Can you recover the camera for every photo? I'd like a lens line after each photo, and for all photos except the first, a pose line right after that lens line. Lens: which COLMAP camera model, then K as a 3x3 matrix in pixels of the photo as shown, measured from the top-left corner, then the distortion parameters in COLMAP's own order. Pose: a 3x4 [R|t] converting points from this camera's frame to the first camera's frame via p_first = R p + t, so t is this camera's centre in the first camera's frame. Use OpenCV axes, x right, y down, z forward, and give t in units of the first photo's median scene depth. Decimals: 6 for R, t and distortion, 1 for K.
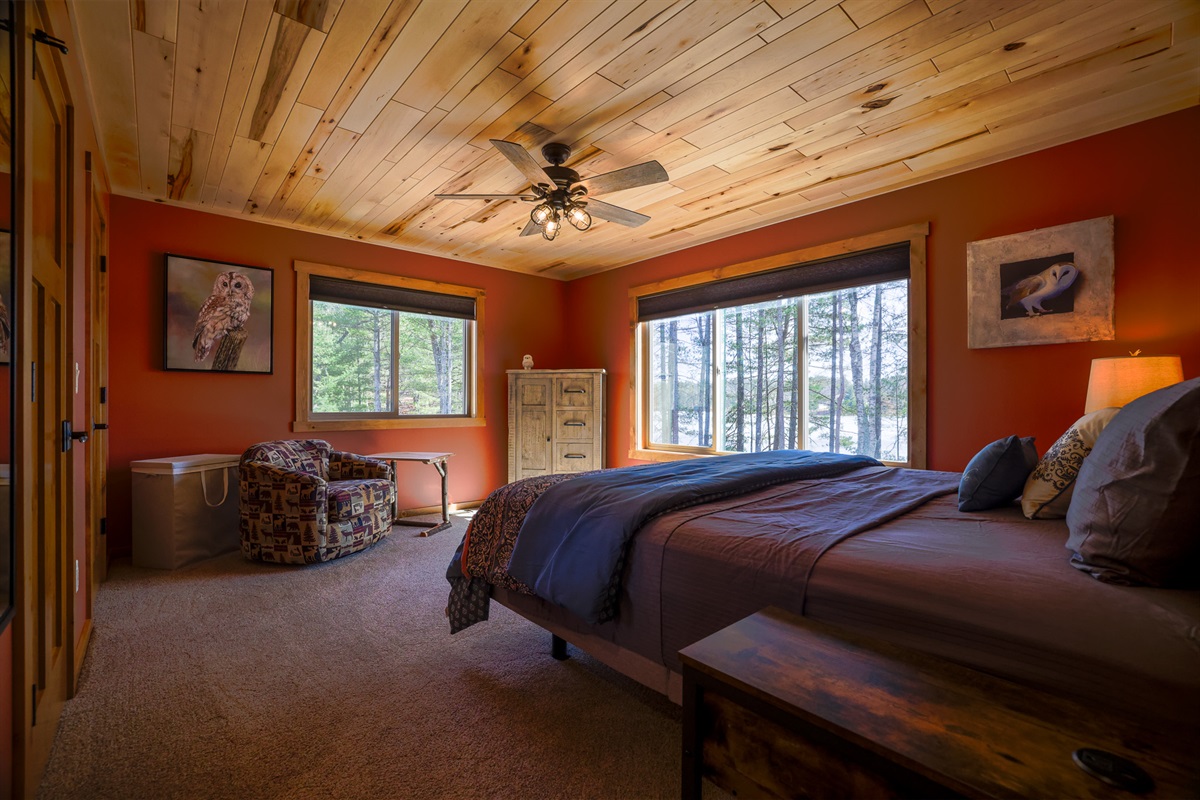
lens RADIAL K [[513.9, 0, 600.0], [0, 513.9, 400.0], [0, 0, 1]] dist [-0.039848, 0.015073]
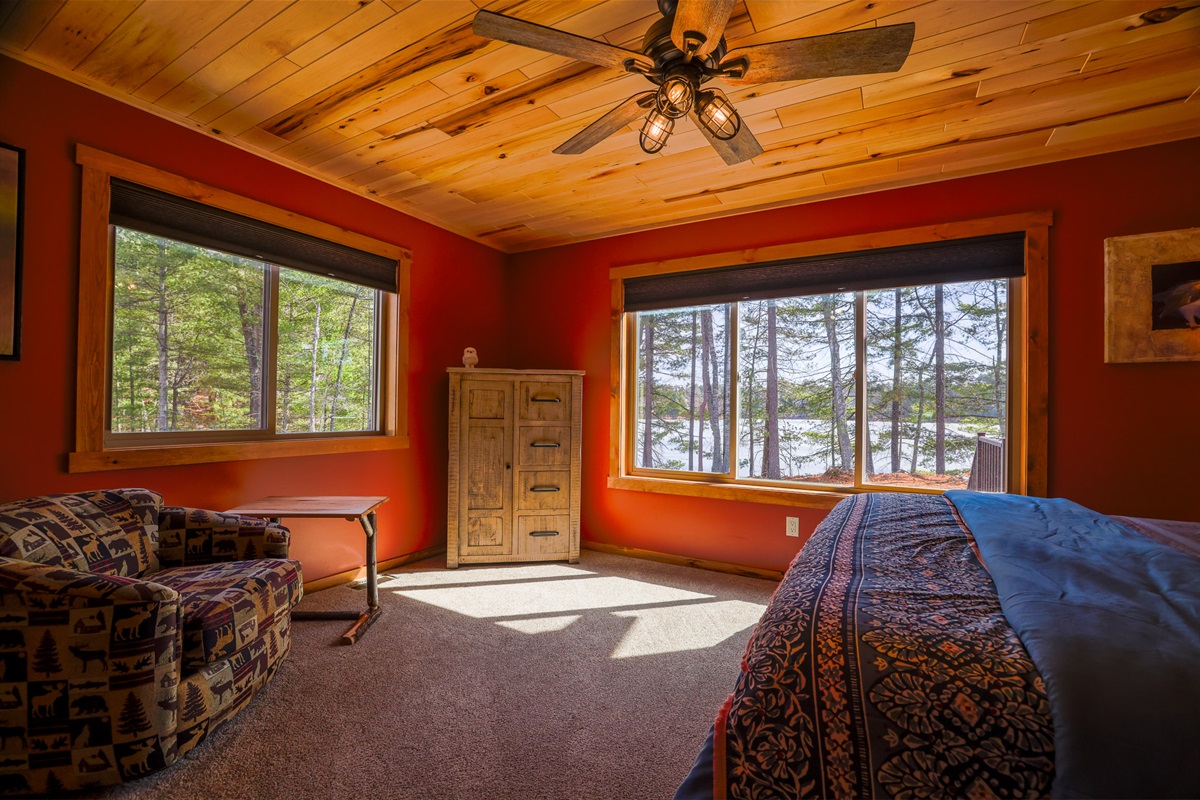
lens RADIAL K [[513.9, 0, 600.0], [0, 513.9, 400.0], [0, 0, 1]] dist [-0.039848, 0.015073]
pose [[0.949445, 0.015745, 0.313538, -0.261229], [-0.014061, 0.999872, -0.007632, -0.015780], [-0.313618, 0.002838, 0.949545, 0.358803]]
